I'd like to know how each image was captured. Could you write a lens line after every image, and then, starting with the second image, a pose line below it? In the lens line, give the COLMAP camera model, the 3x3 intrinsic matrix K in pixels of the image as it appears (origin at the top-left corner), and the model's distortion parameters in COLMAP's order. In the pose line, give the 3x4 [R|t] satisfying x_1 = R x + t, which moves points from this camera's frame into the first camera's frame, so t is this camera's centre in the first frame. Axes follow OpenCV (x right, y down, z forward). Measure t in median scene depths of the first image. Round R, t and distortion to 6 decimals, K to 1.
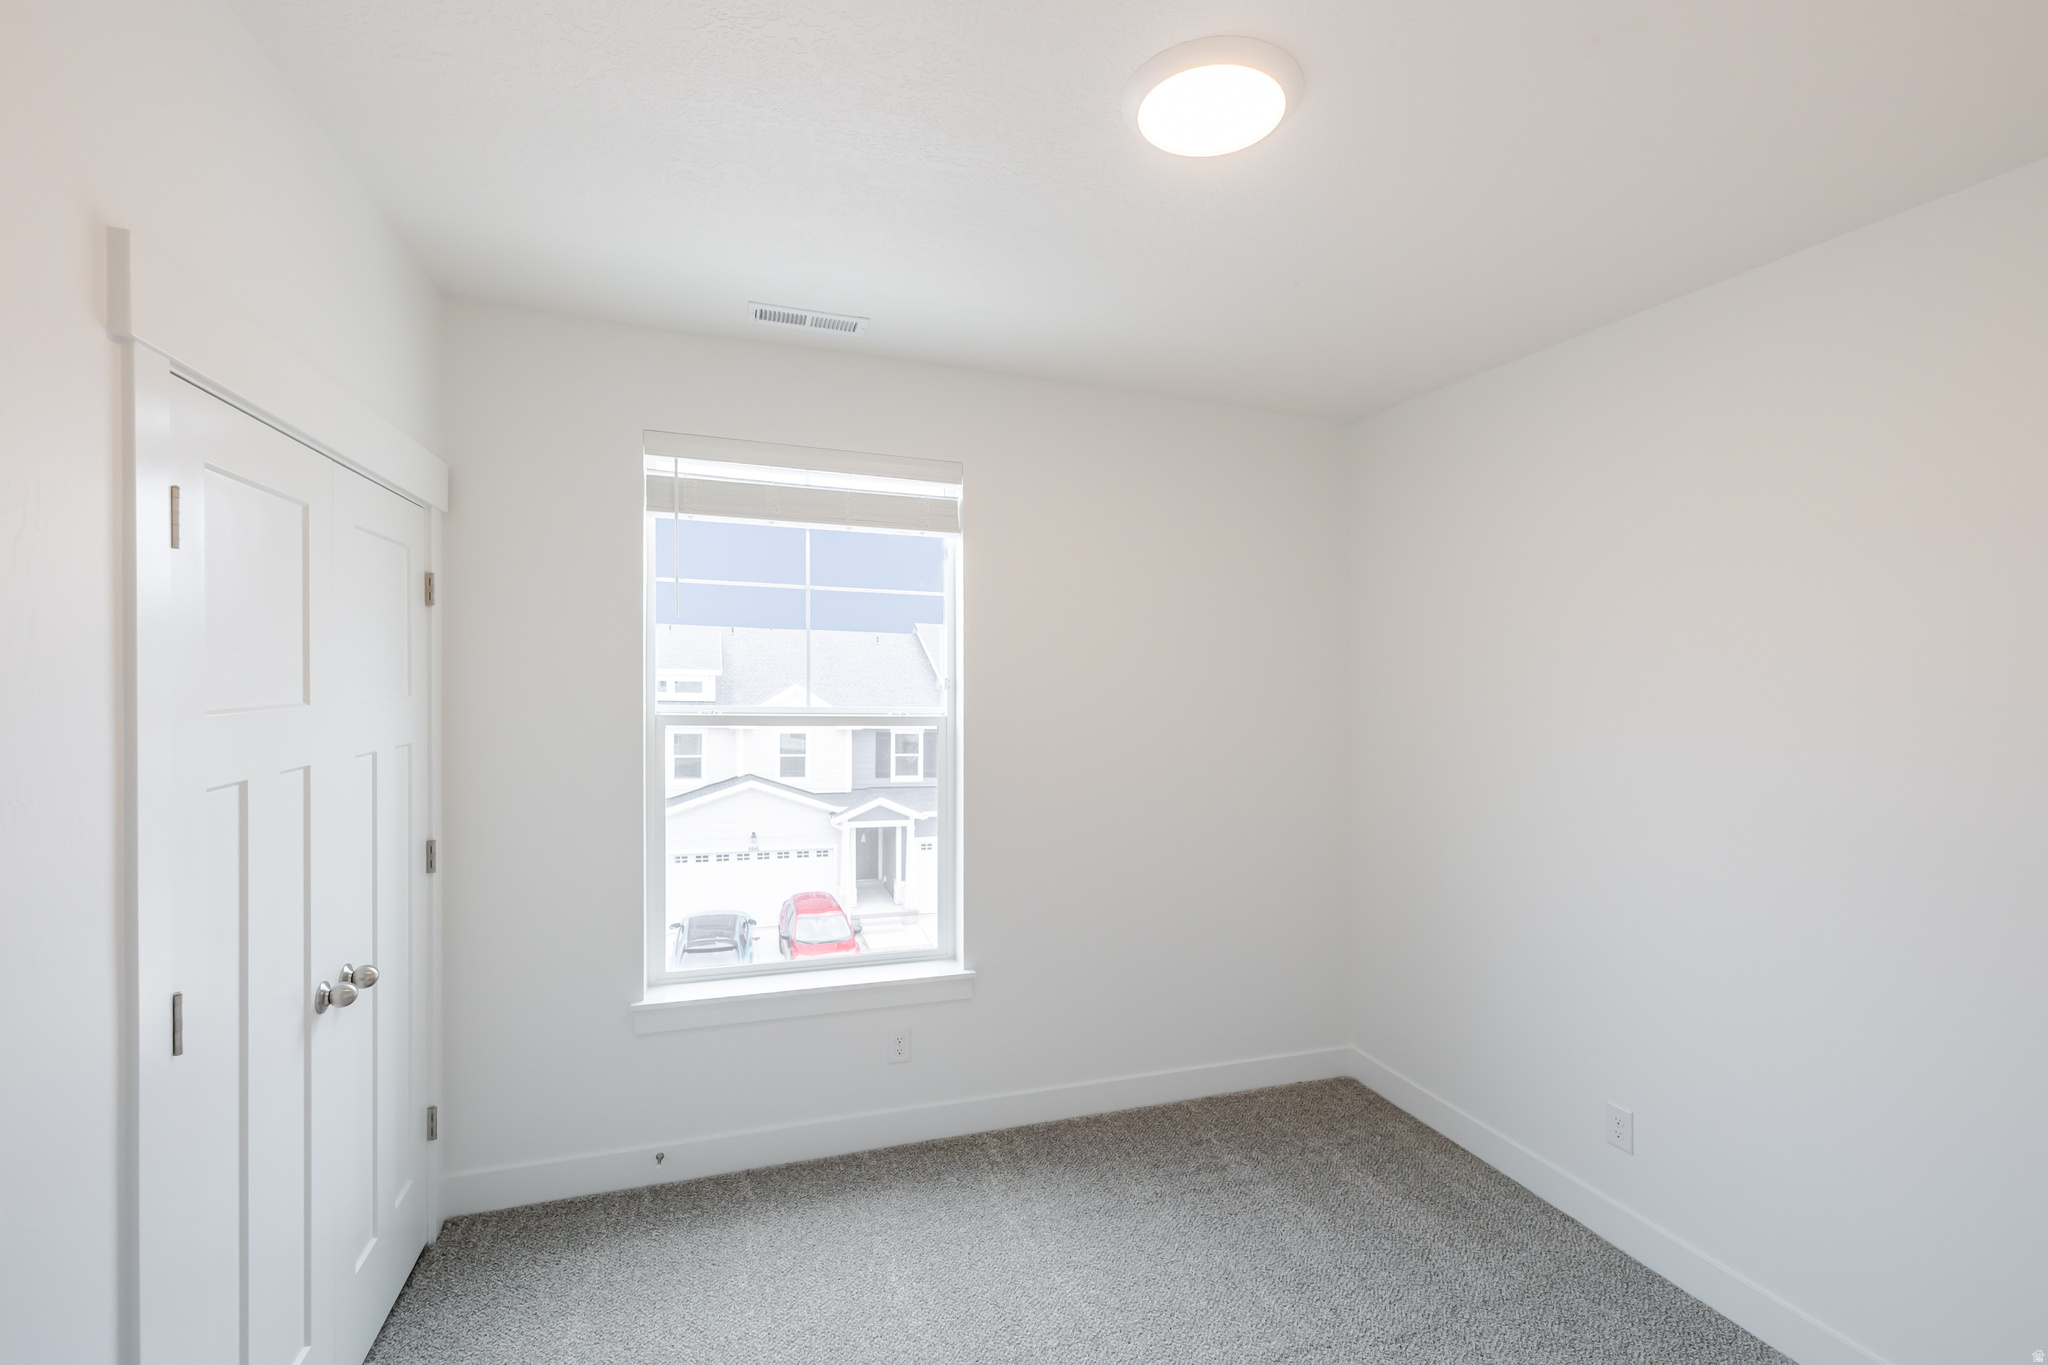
lens RADIAL K [[876.5, 0, 1024.0], [0, 876.5, 682.5], [0, 0, 1]] dist [-0.001322, -0.000127]
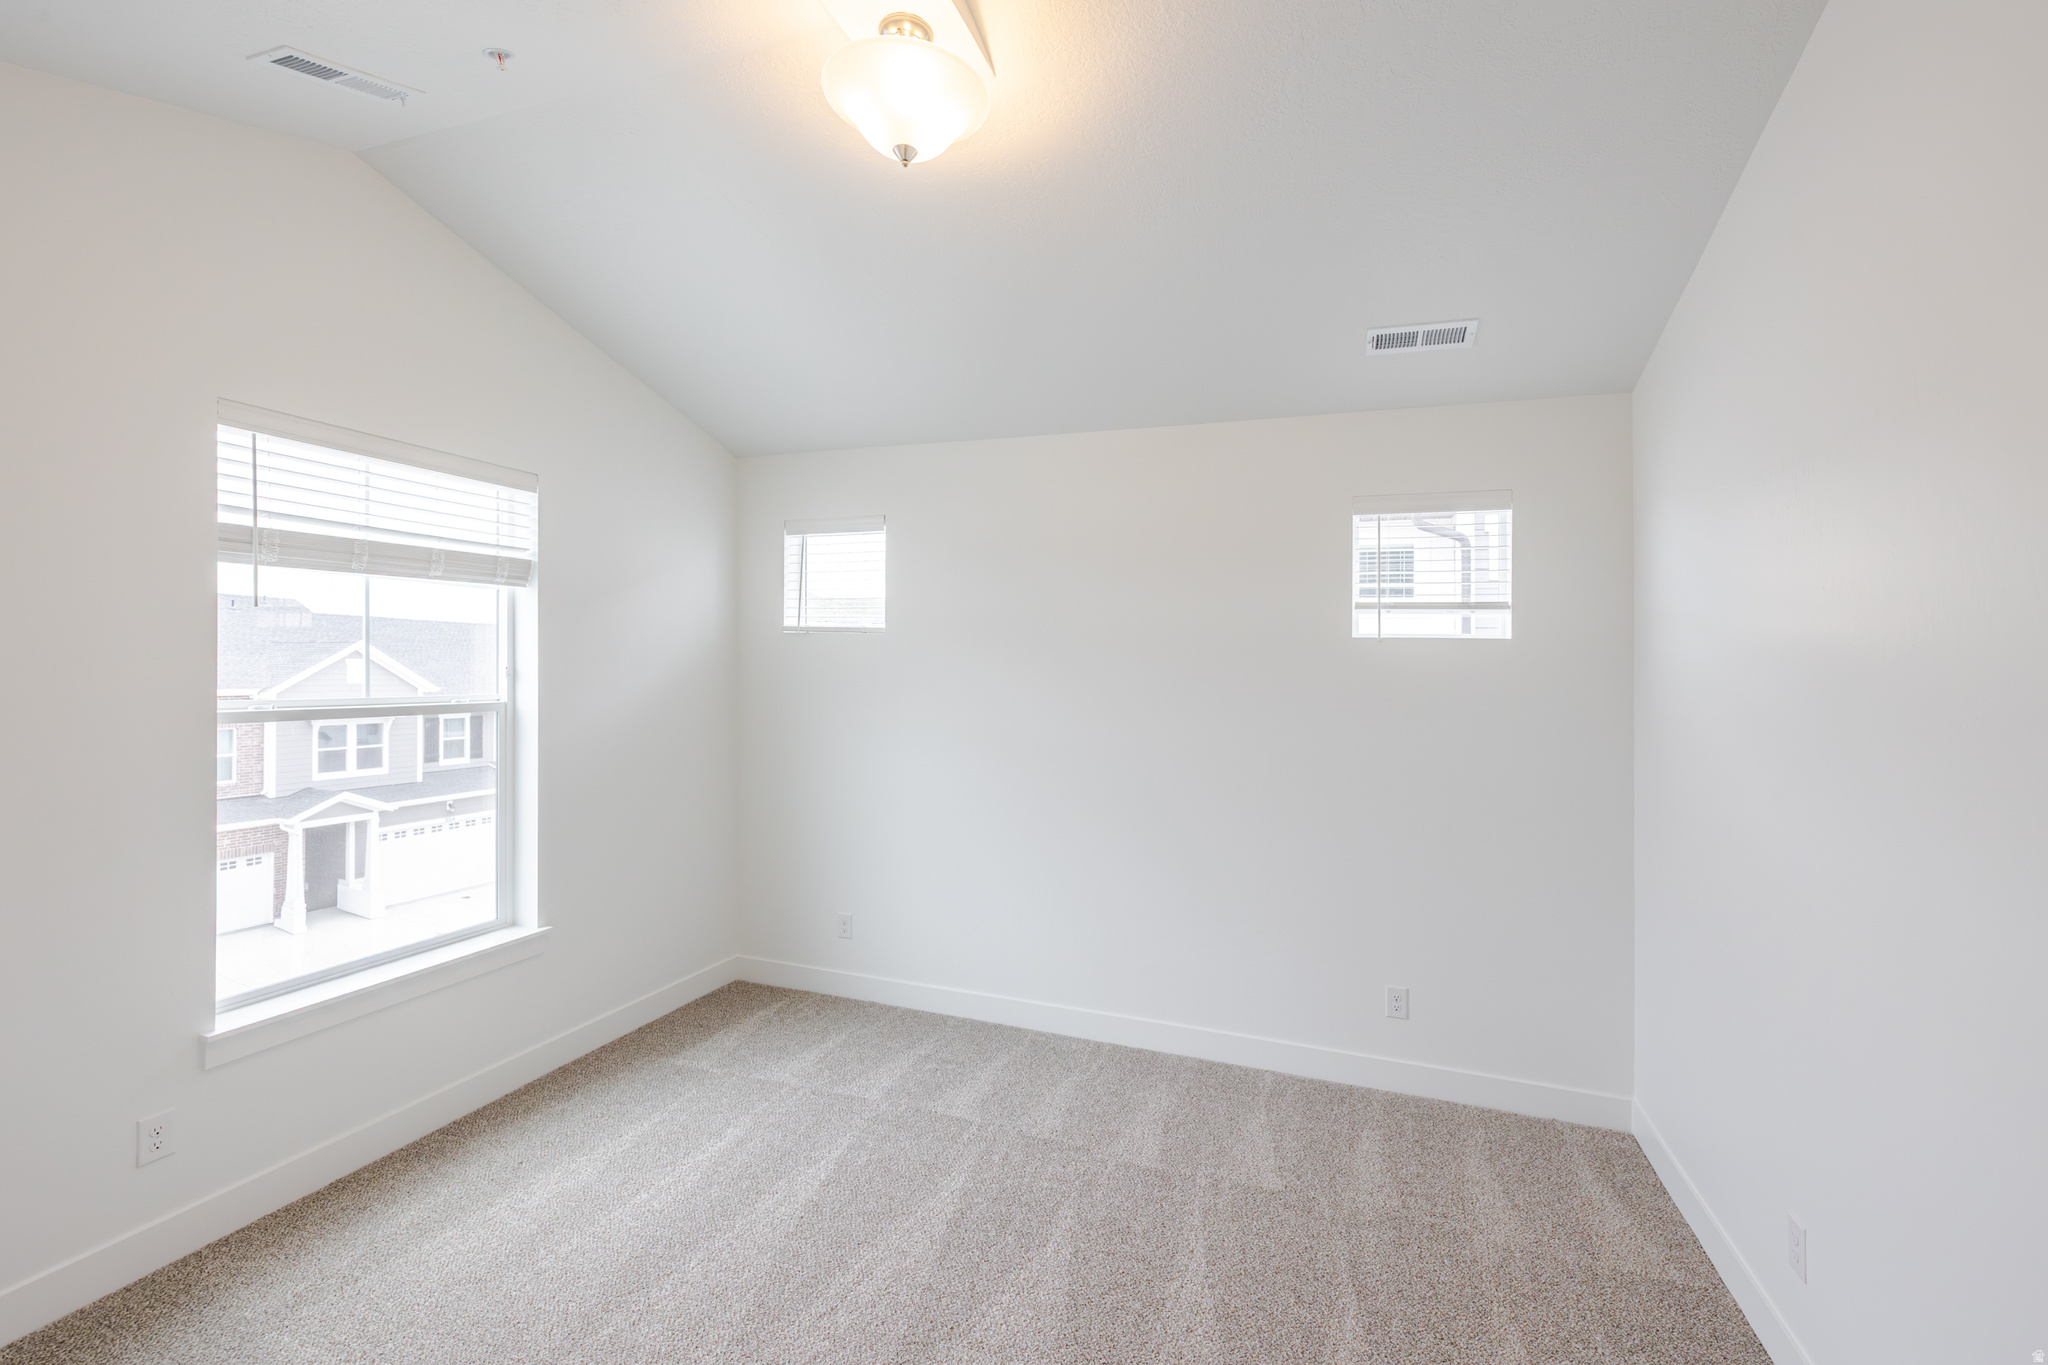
lens RADIAL K [[888.2, 0, 1017.2], [0, 888.2, 656.8], [0, 0, 1]] dist [-0.001102, -0.000063]
pose [[0.659070, -0.008918, 0.752028, -0.491150], [0.005266, 0.999960, 0.007244, -0.017173], [-0.752063, -0.000814, 0.659091, -0.185123]]
